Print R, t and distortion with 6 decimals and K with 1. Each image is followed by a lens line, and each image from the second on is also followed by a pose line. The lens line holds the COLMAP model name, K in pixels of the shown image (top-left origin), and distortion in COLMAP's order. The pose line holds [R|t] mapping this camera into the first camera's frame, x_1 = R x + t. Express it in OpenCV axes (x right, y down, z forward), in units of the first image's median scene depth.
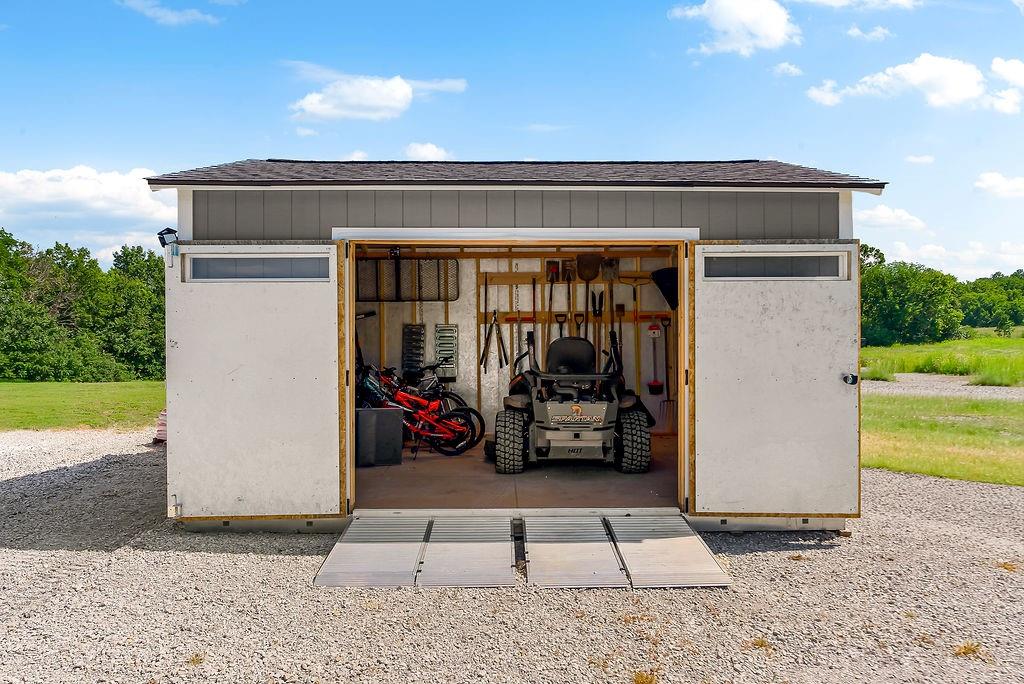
lens RADIAL K [[680.5, 0, 512.0], [0, 680.5, 342.0], [0, 0, 1]] dist [0.000146, -0.000080]
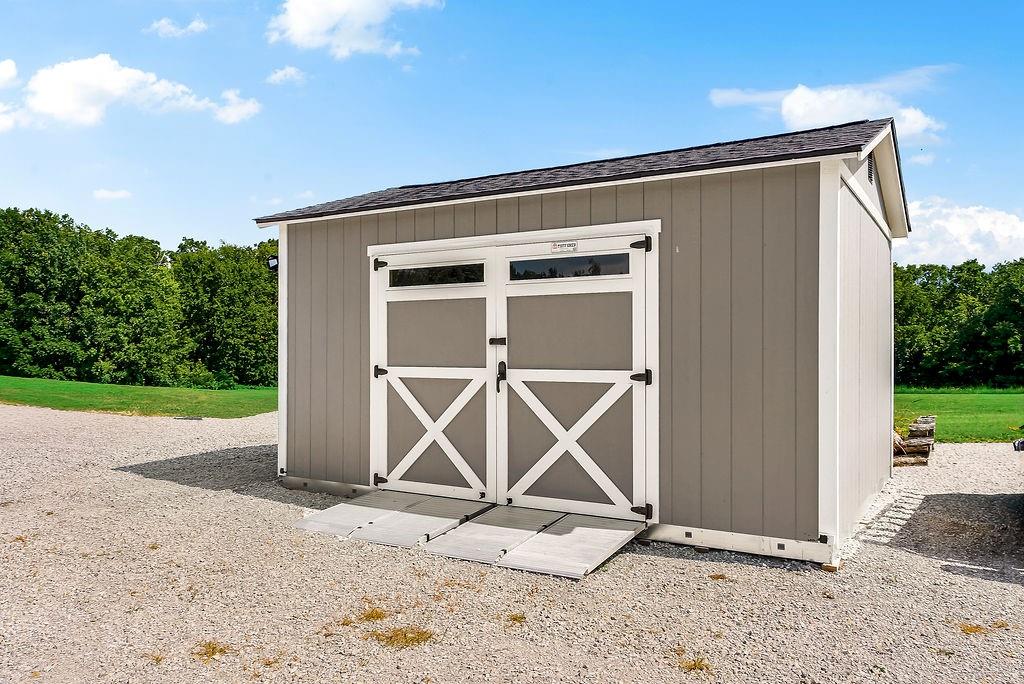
lens RADIAL K [[794.7, 0, 512.0], [0, 794.7, 342.0], [0, 0, 1]] dist [-0.000812, -0.001475]
pose [[0.841698, 0.001901, -0.539945, 0.738683], [-0.005770, 0.999968, -0.005475, 0.008973], [0.539917, 0.007724, 0.841683, -0.048651]]
